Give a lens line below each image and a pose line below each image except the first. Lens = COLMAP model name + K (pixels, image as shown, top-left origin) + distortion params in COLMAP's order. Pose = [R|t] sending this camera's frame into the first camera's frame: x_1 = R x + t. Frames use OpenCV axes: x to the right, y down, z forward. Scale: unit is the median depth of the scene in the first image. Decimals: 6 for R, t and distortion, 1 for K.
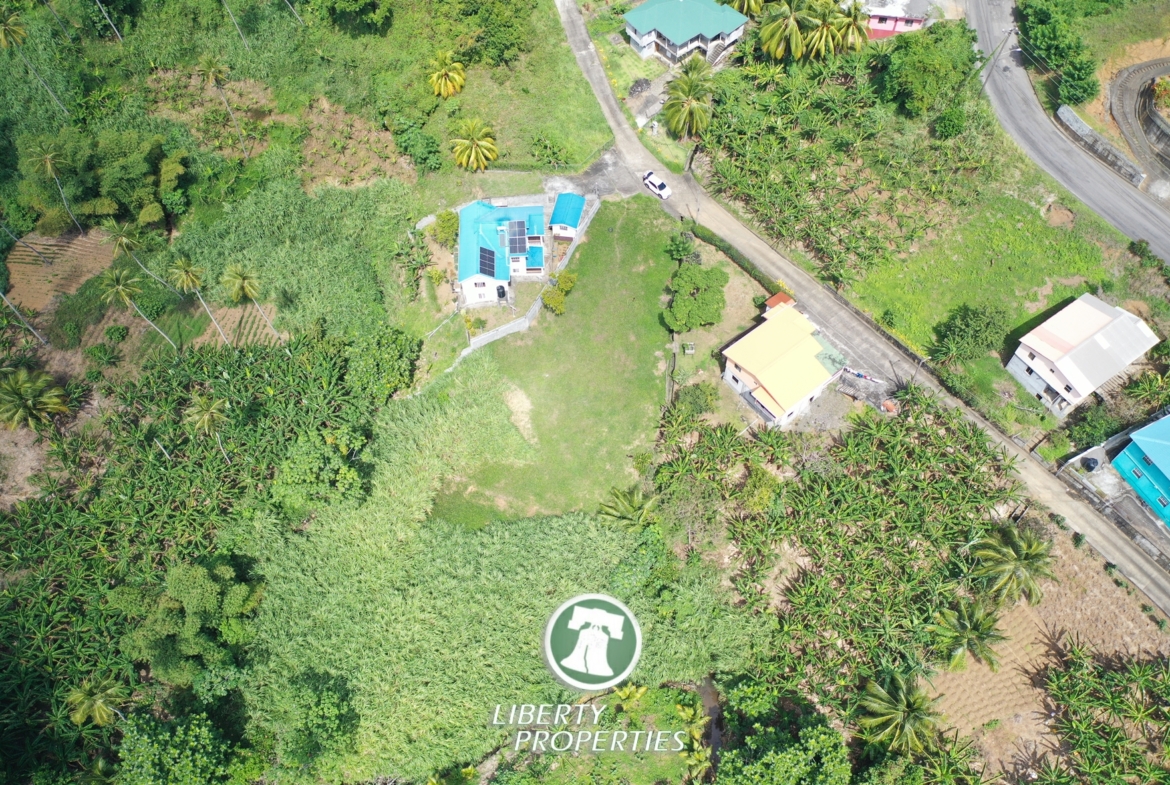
lens RADIAL K [[943.3, 0, 585.2], [0, 943.3, 407.4], [0, 0, 1]] dist [0.006694, -0.003184]
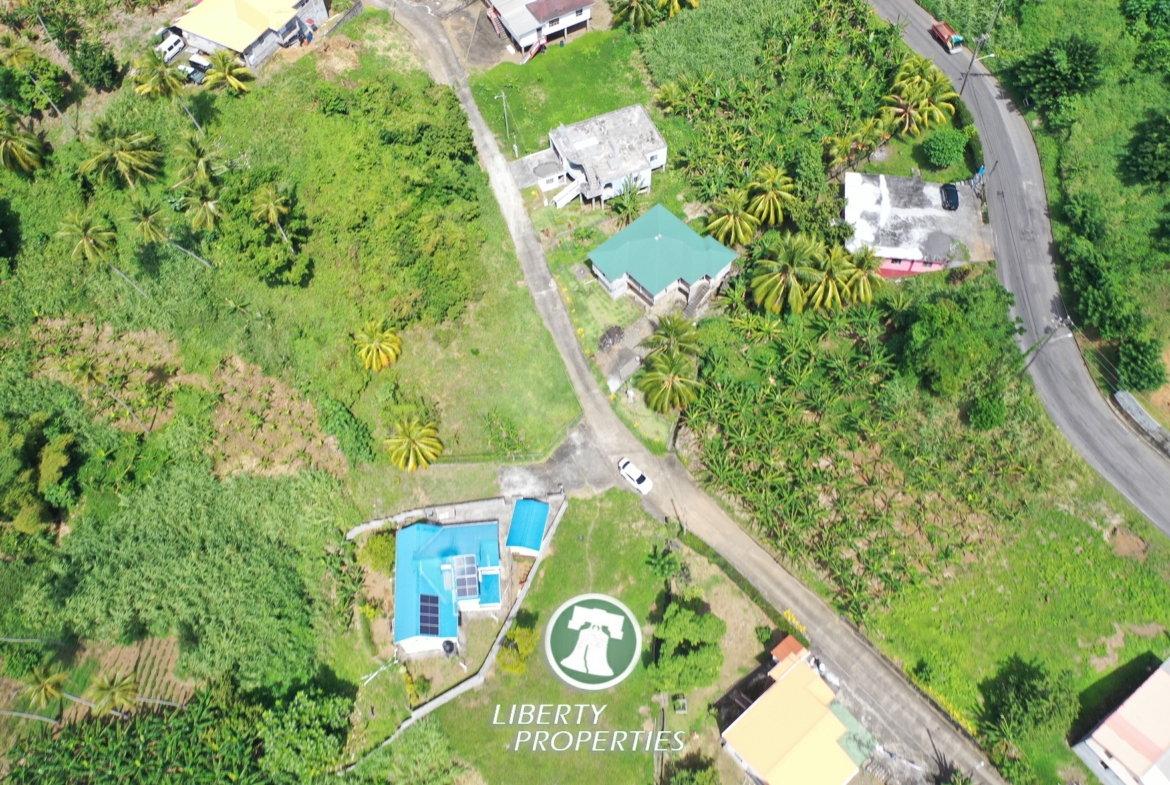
lens RADIAL K [[927.5, 0, 586.5], [0, 927.5, 393.0], [0, 0, 1]] dist [0.001385, -0.001200]
pose [[0.999373, -0.033299, 0.012011, 0.026242], [0.033259, 0.999441, 0.003501, -0.317430], [-0.012121, -0.003099, 0.999922, 0.184639]]
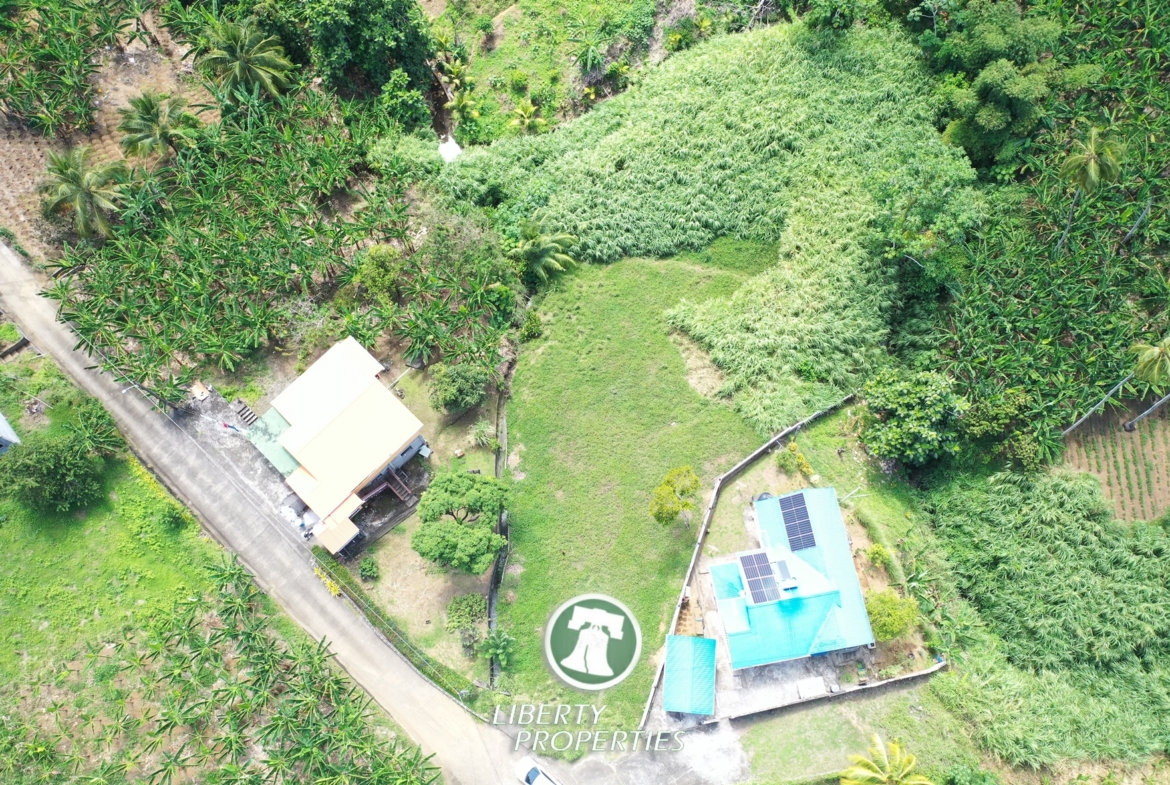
lens RADIAL K [[927.5, 0, 586.5], [0, 927.5, 393.0], [0, 0, 1]] dist [0.001385, -0.001200]
pose [[-0.992159, 0.124212, -0.013819, 0.029064], [-0.089963, -0.633049, 0.768867, -0.514106], [0.086755, 0.764081, 0.639260, 0.492996]]
